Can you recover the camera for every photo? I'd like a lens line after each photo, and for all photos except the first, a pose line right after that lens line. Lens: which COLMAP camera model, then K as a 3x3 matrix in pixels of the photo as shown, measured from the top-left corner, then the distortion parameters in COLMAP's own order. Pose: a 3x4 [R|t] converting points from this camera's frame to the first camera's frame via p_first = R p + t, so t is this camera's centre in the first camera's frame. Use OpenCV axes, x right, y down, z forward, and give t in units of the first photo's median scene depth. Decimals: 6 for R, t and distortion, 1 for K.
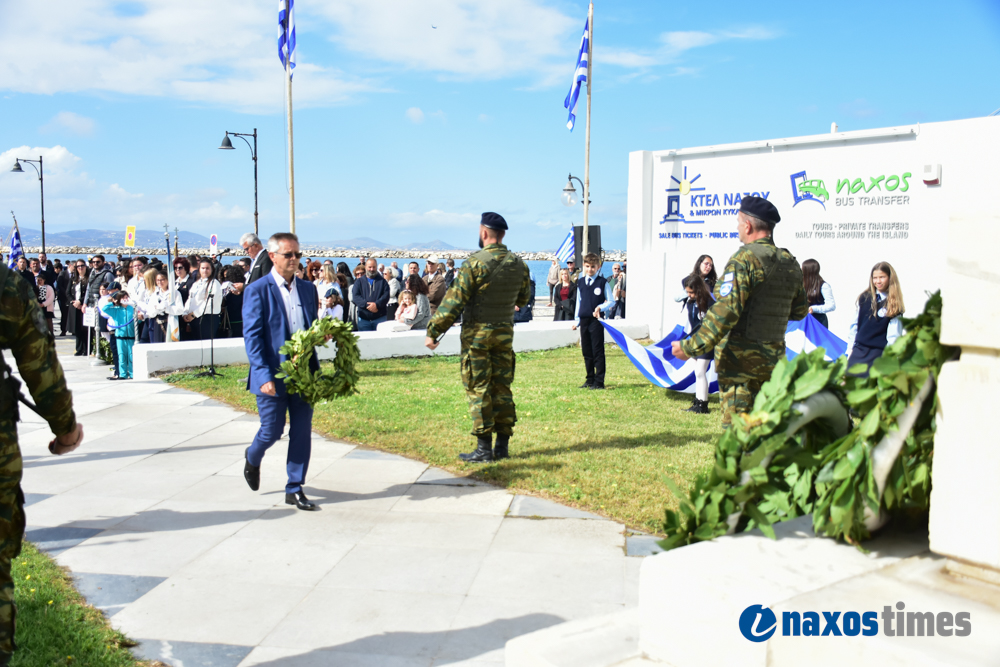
lens RADIAL K [[977.8, 0, 499.8], [0, 977.8, 335.8], [0, 0, 1]] dist [-0.020010, 0.009484]
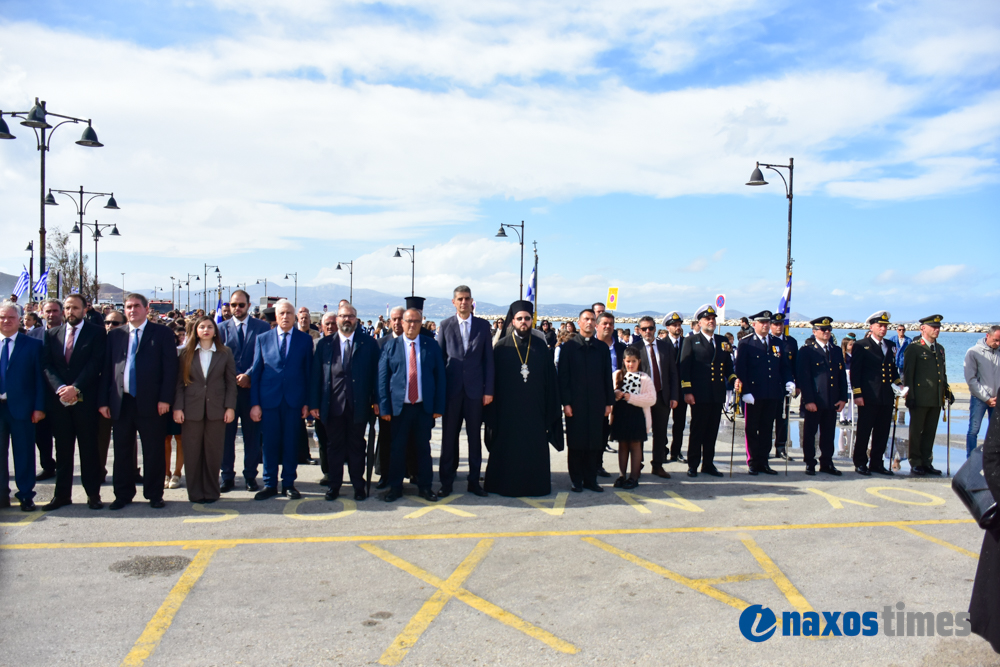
lens RADIAL K [[768.7, 0, 502.6], [0, 768.7, 335.1], [0, 0, 1]] dist [-0.025643, 0.003857]
pose [[0.909644, 0.016450, -0.415062, -1.341674], [-0.044435, 0.997336, -0.057856, -0.163679], [0.413004, 0.071072, 0.907952, 2.341483]]
